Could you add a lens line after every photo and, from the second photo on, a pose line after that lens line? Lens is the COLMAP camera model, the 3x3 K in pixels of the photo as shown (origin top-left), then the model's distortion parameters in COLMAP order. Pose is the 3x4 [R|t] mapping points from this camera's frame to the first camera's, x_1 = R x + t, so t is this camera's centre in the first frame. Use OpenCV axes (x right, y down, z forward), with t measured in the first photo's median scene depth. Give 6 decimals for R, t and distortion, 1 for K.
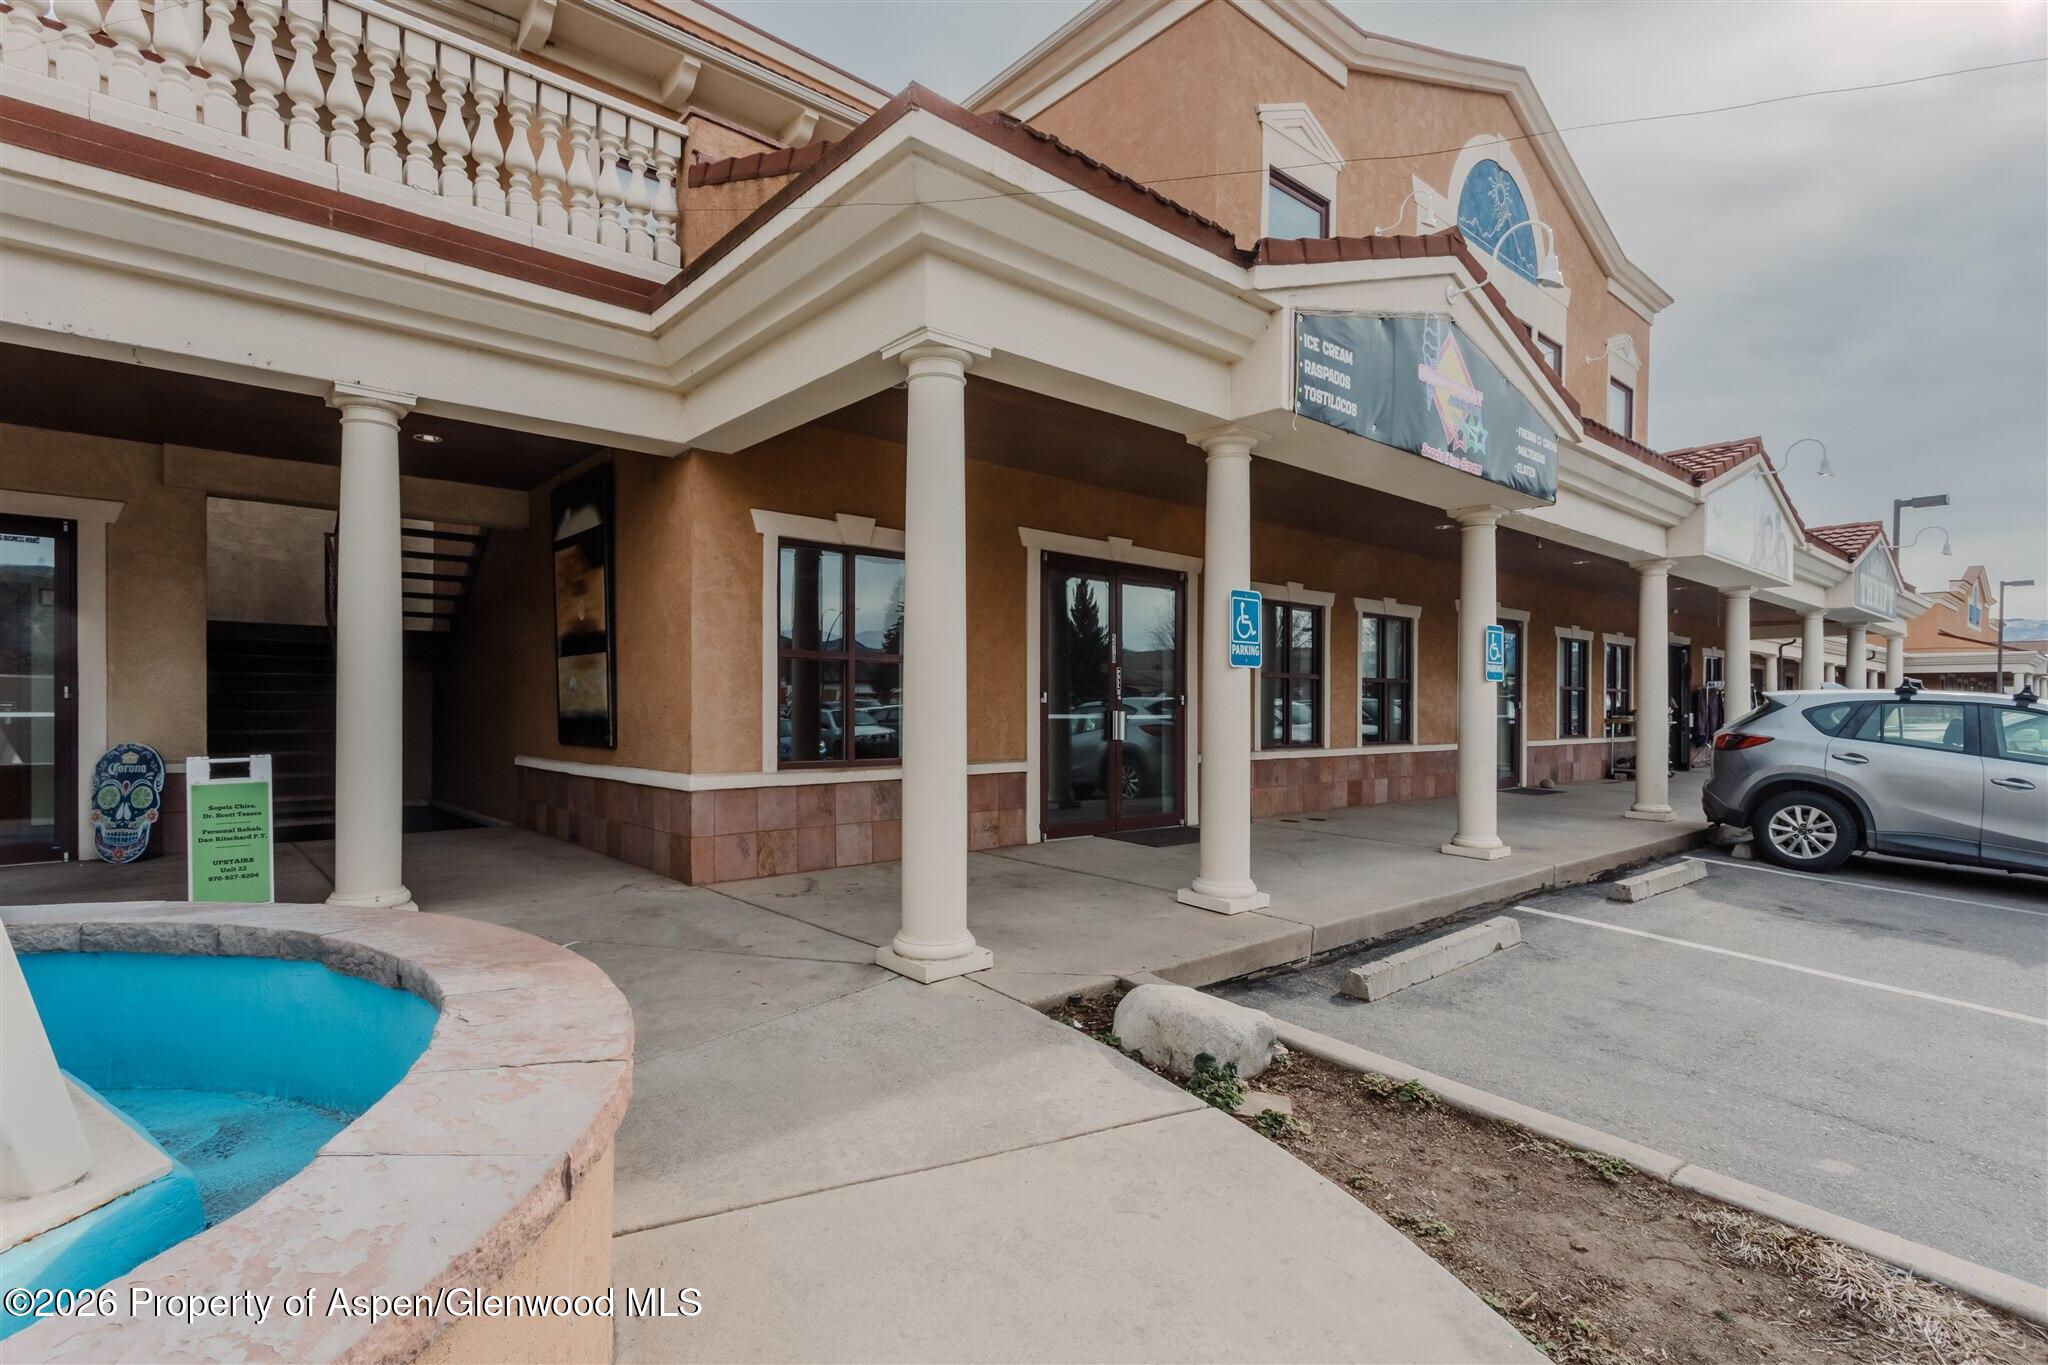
lens RADIAL K [[968.5, 0, 1024.0], [0, 968.5, 682.5], [0, 0, 1]] dist [0.001263, 0.000234]
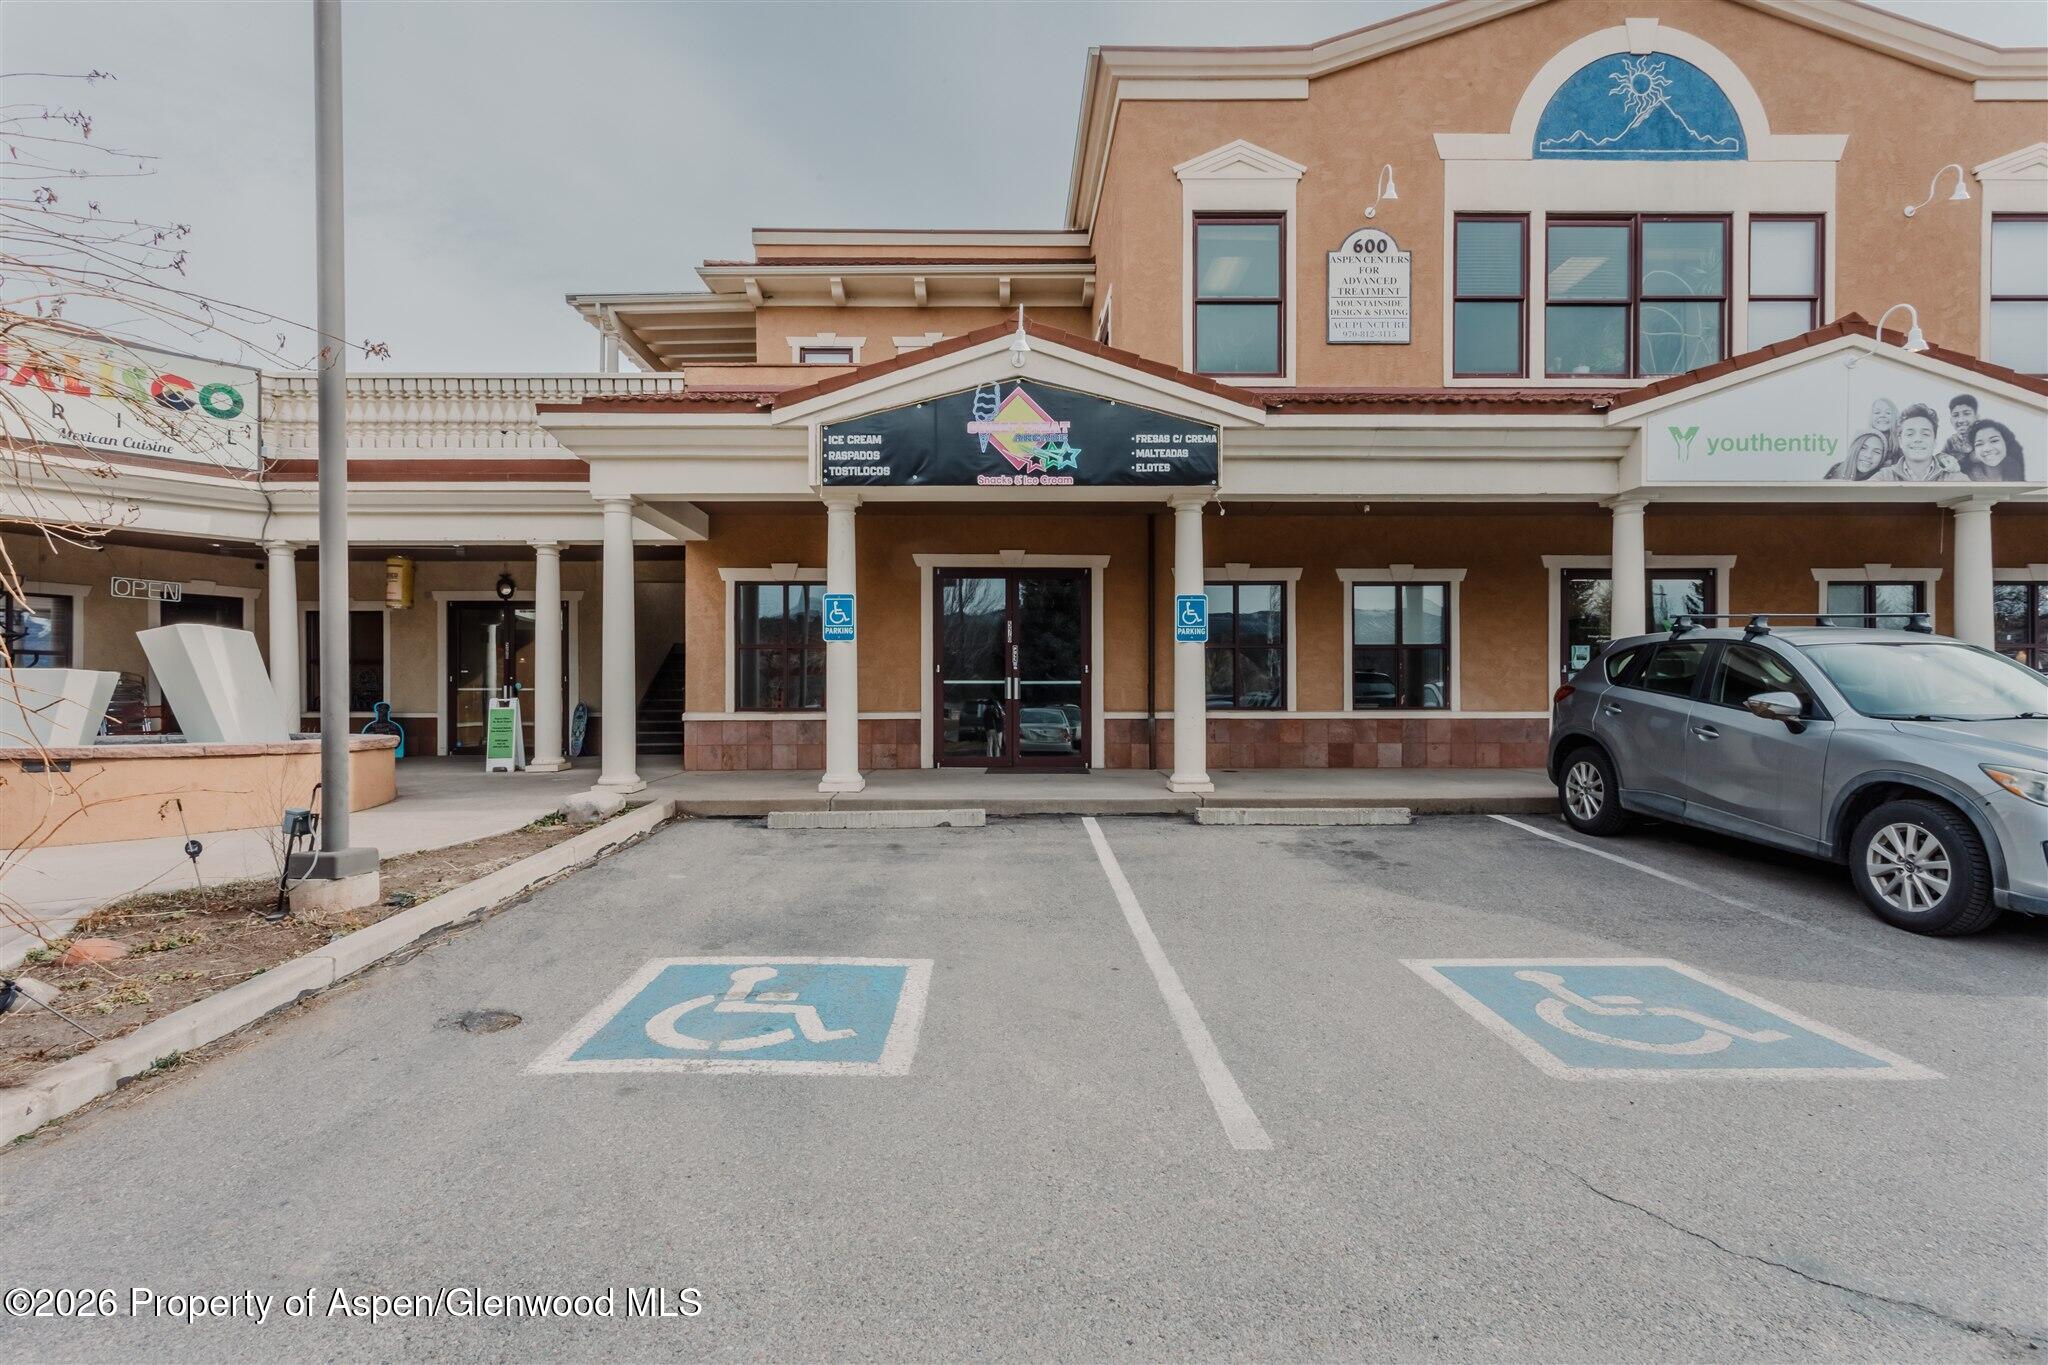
lens RADIAL K [[946.8, 0, 1019.8], [0, 946.8, 671.9], [0, 0, 1]] dist [0.000624, 0.000338]
pose [[0.778813, -0.029716, -0.626552, 1.112642], [0.023052, 0.999558, -0.018753, 0.054859], [0.626832, 0.000162, 0.779154, -0.031545]]
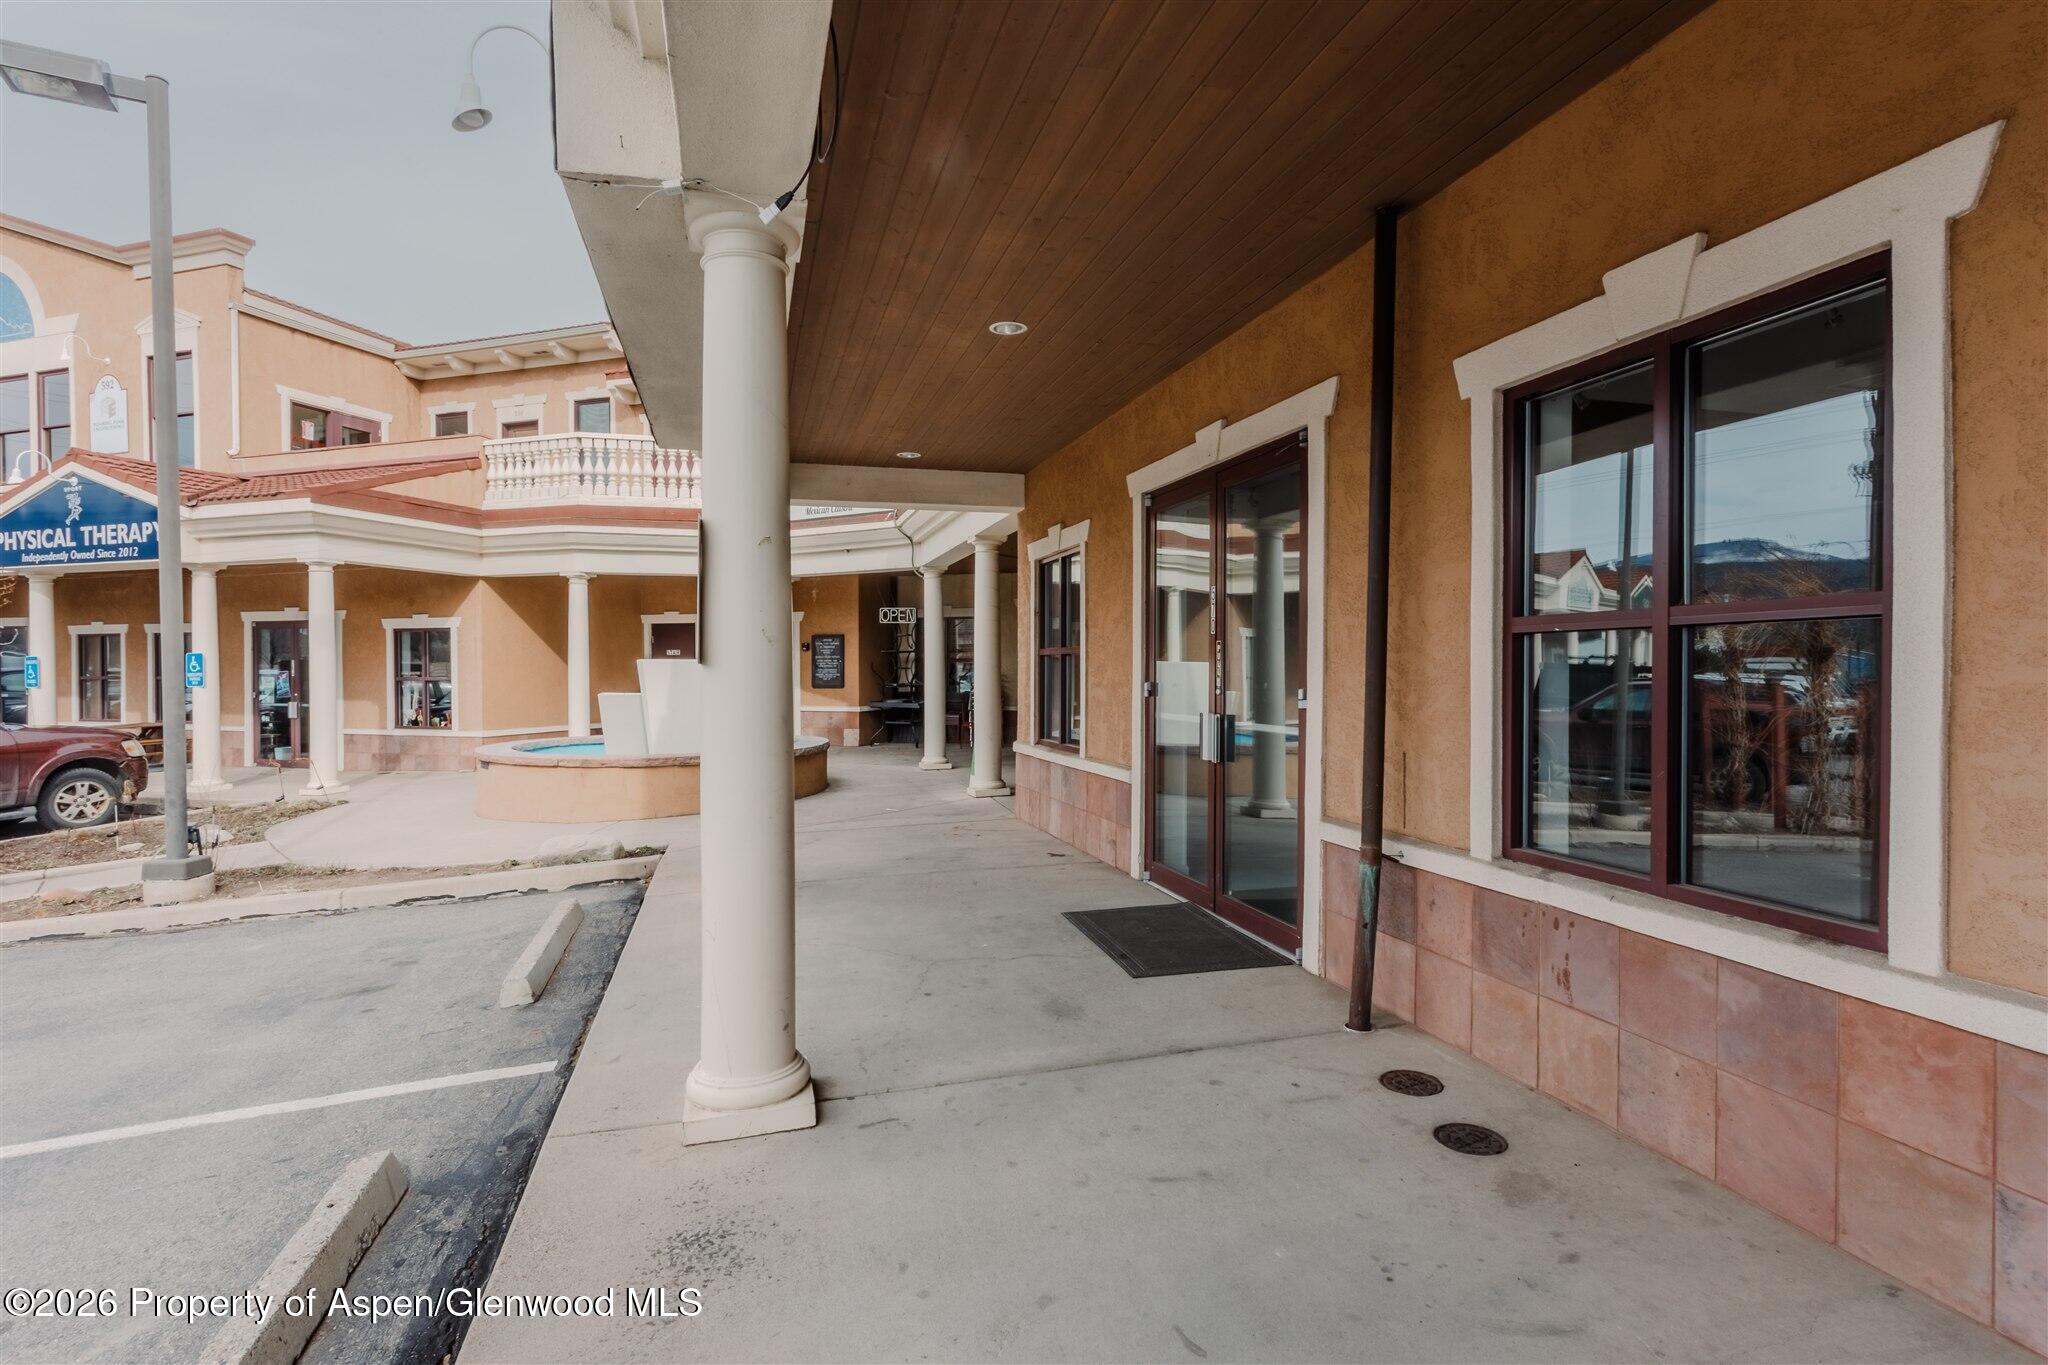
lens RADIAL K [[946.8, 0, 1019.8], [0, 946.8, 671.9], [0, 0, 1]] dist [0.000624, 0.000338]
pose [[-0.397604, -0.031279, -0.917024, 0.842456], [-0.009382, 0.999505, -0.030024, 0.022088], [0.917509, -0.003334, -0.397700, 1.364248]]
